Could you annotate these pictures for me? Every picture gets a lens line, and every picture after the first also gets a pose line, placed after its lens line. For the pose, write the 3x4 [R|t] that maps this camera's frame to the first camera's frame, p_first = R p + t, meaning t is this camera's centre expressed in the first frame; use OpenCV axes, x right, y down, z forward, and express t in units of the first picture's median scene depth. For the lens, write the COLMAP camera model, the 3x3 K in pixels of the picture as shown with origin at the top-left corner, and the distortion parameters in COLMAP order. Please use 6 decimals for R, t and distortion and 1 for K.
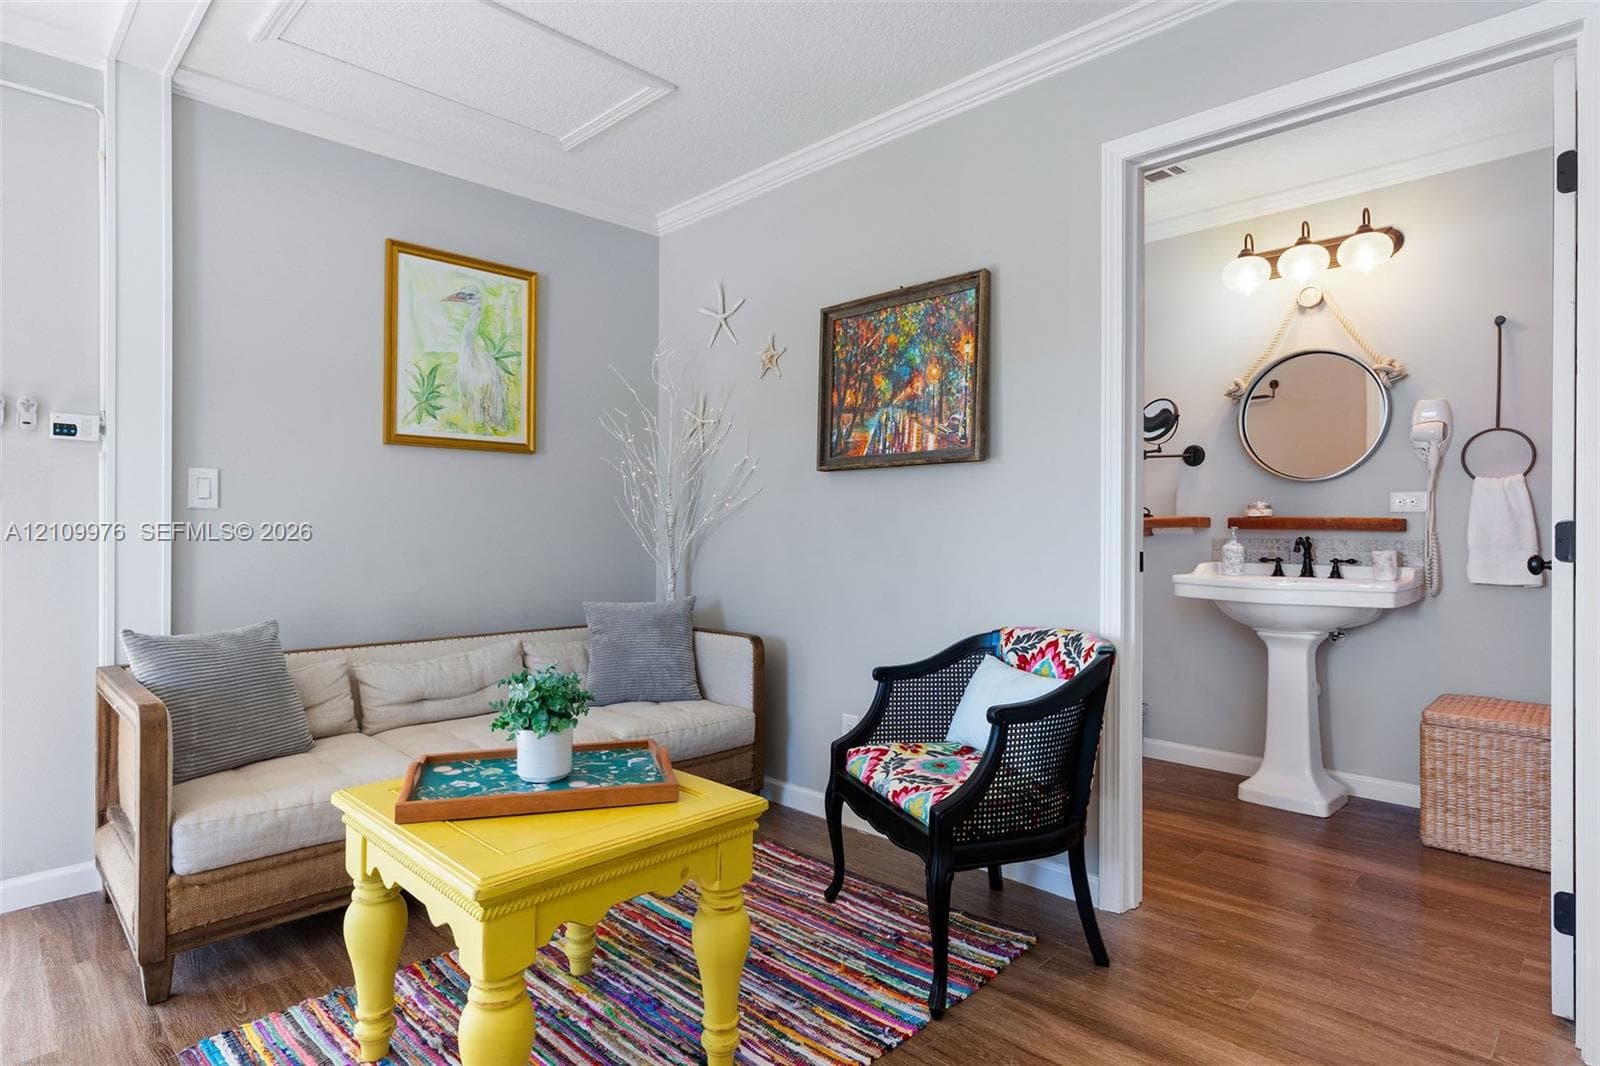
lens RADIAL K [[852.0, 0, 799.4], [0, 852.0, 528.4], [0, 0, 1]] dist [-0.004057, 0.000050]
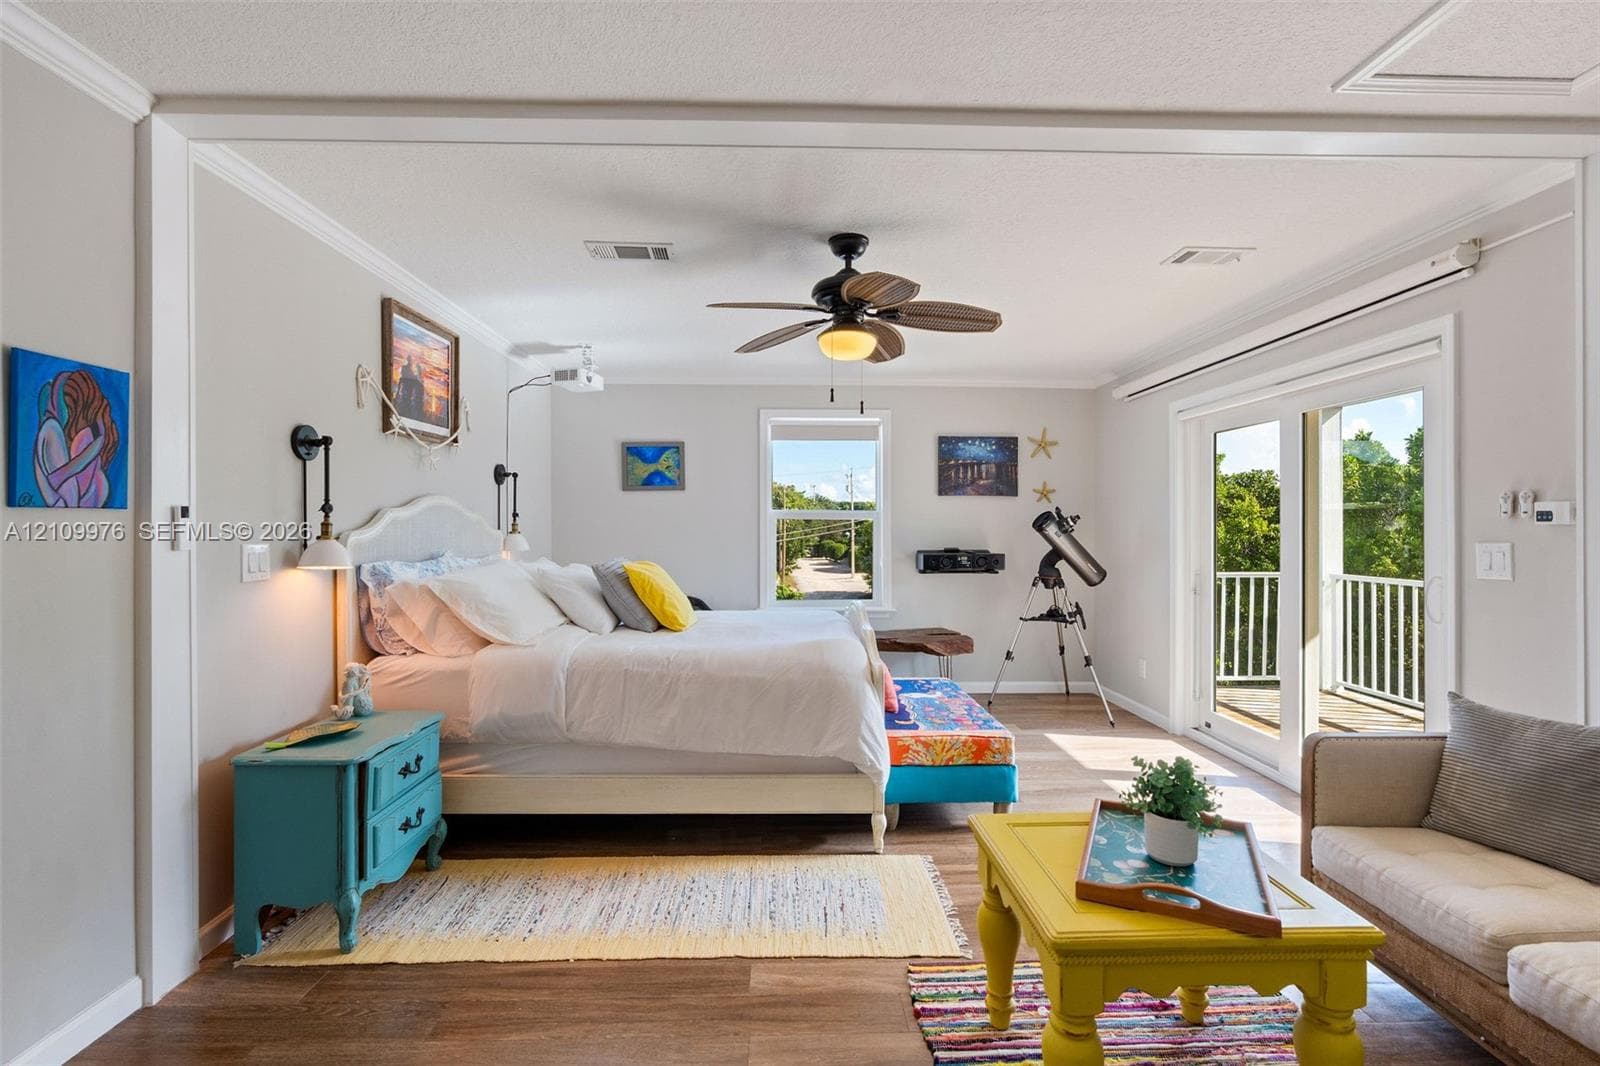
lens RADIAL K [[724.3, 0, 799.9], [0, 724.3, 533.0], [0, 0, 1]] dist [-0.005856, 0.001769]
pose [[-0.695940, 0.005592, -0.718079, 3.258789], [-0.000677, 0.999964, 0.008444, -0.636771], [0.718100, 0.006363, -0.695911, 5.997091]]
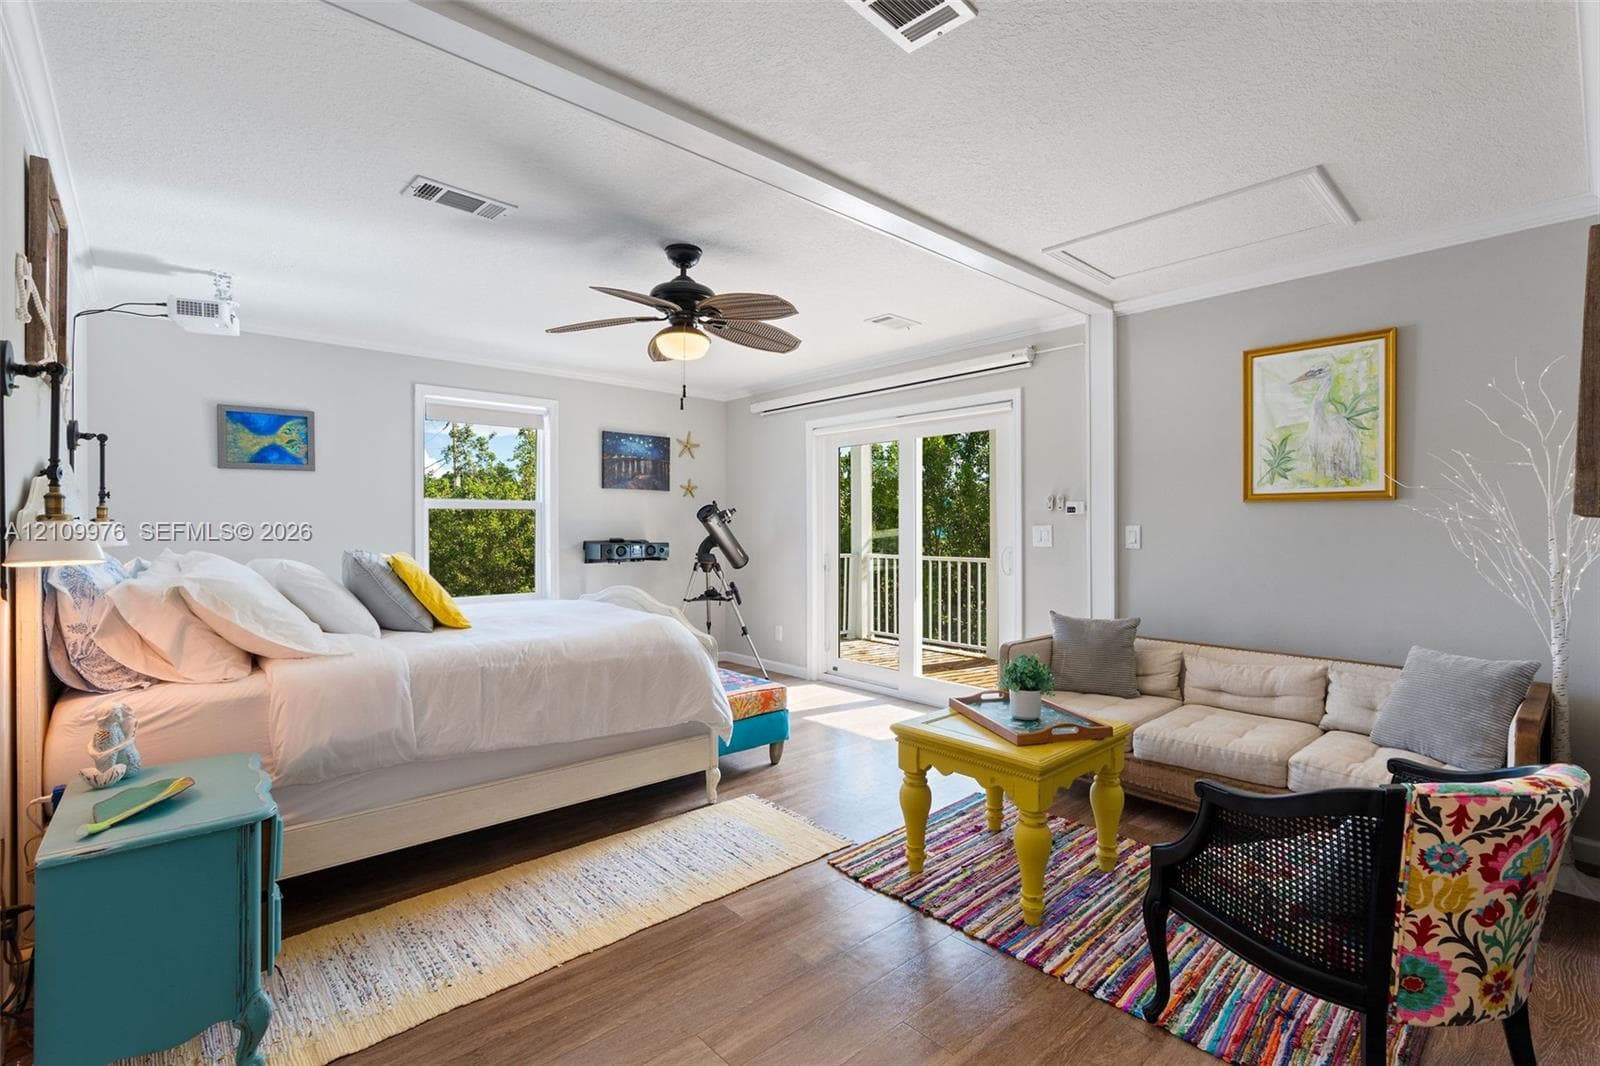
lens RADIAL K [[724.3, 0, 790.4], [0, 724.3, 530.6], [0, 0, 1]] dist [-0.005856, 0.001769]
pose [[-0.067854, 0.006064, -0.997677, 5.667808], [-0.000870, 0.999981, 0.006137, -0.477797], [0.997695, 0.001285, -0.067848, 2.811870]]
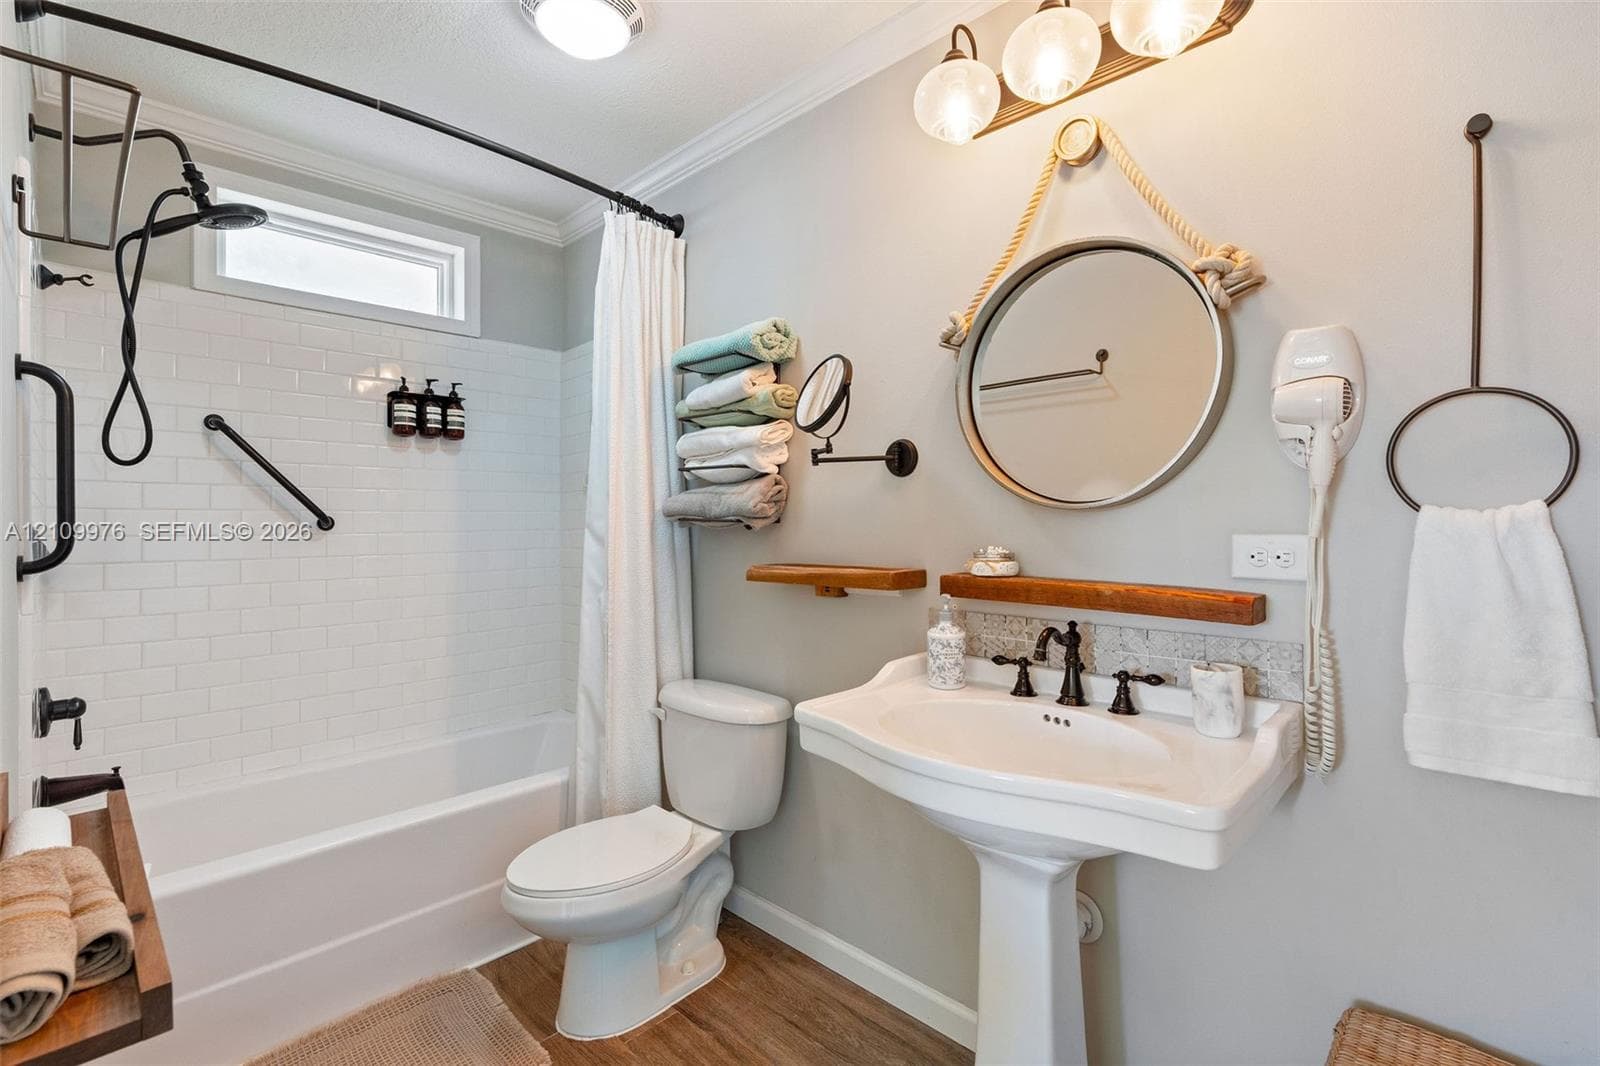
lens RADIAL K [[724.3, 0, 806.9], [0, 724.3, 516.5], [0, 0, 1]] dist [-0.005856, 0.001769]
pose [[0.999999, -0.000706, -0.001145, 0.432803], [0.000695, 0.999955, -0.009417, -0.045921], [0.001151, 0.009416, 0.999955, 0.565183]]
